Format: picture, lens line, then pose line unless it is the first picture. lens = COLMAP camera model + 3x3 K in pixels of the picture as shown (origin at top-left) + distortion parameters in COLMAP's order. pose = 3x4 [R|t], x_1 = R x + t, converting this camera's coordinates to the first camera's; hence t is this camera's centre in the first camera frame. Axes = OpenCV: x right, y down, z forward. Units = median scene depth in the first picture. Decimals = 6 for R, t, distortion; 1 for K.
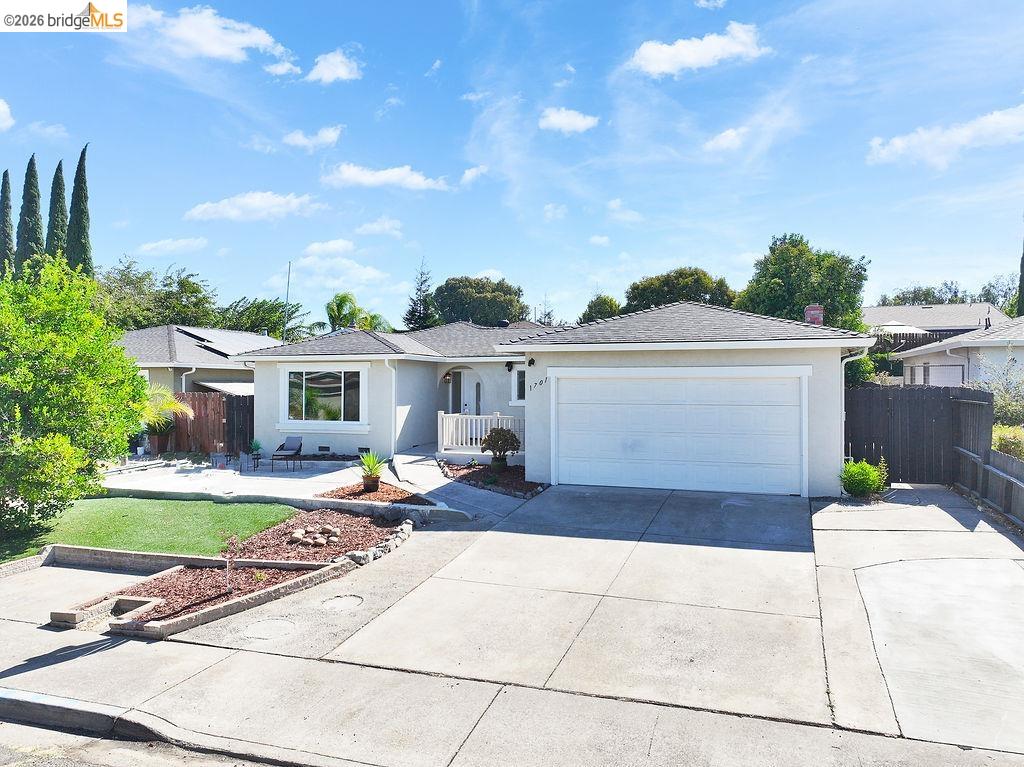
lens RADIAL K [[719.1, 0, 512.8], [0, 719.1, 379.0], [0, 0, 1]] dist [0.003442, 0.011412]
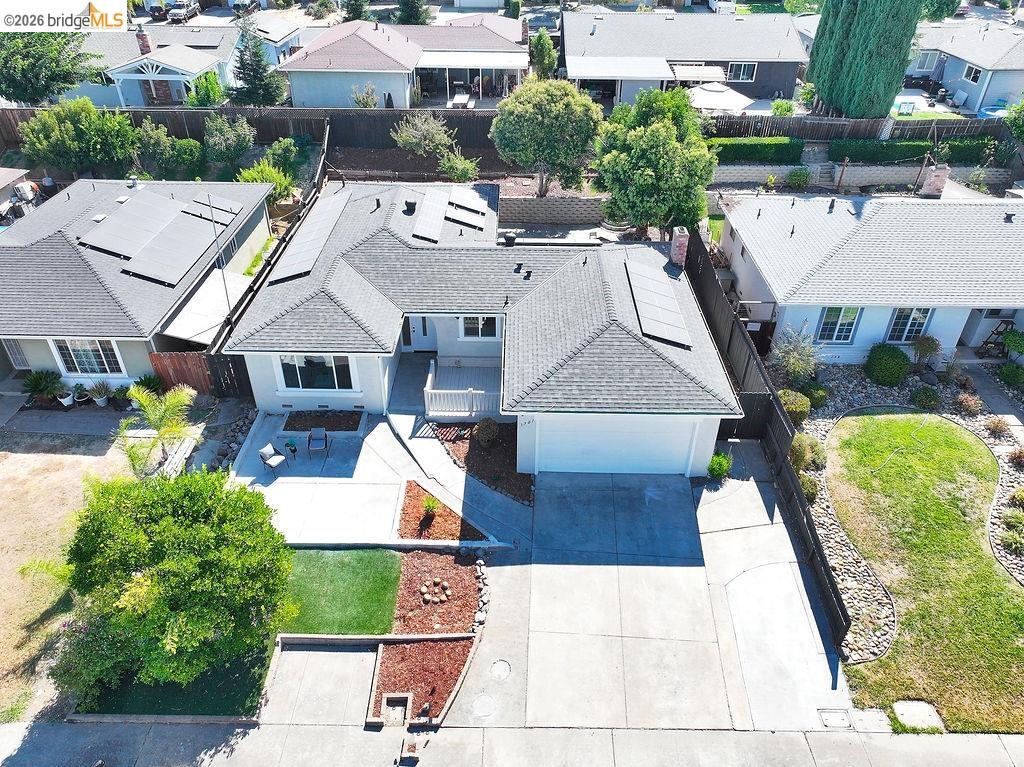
lens RADIAL K [[715.3, 0, 512.0], [0, 715.3, 383.5], [0, 0, 1]] dist [0.005780, 0.002955]
pose [[0.952331, -0.170883, 0.252713, -0.262807], [-0.009922, 0.810600, 0.585516, -0.687259], [-0.304904, -0.560112, 0.770265, -0.045552]]
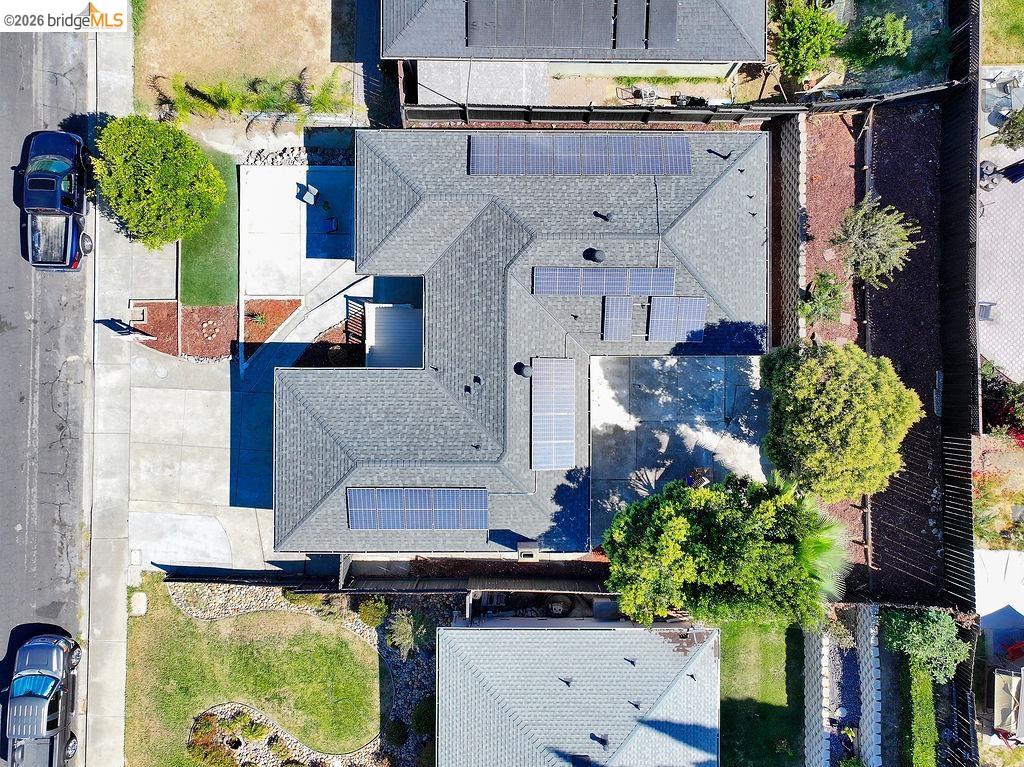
lens RADIAL K [[719.1, 0, 512.8], [0, 719.1, 379.0], [0, 0, 1]] dist [0.003442, 0.011412]
pose [[0.310397, 0.950568, -0.008554, 0.157591], [0.007253, 0.006630, 0.999952, -1.432524], [0.950579, -0.310445, -0.004837, 1.190704]]
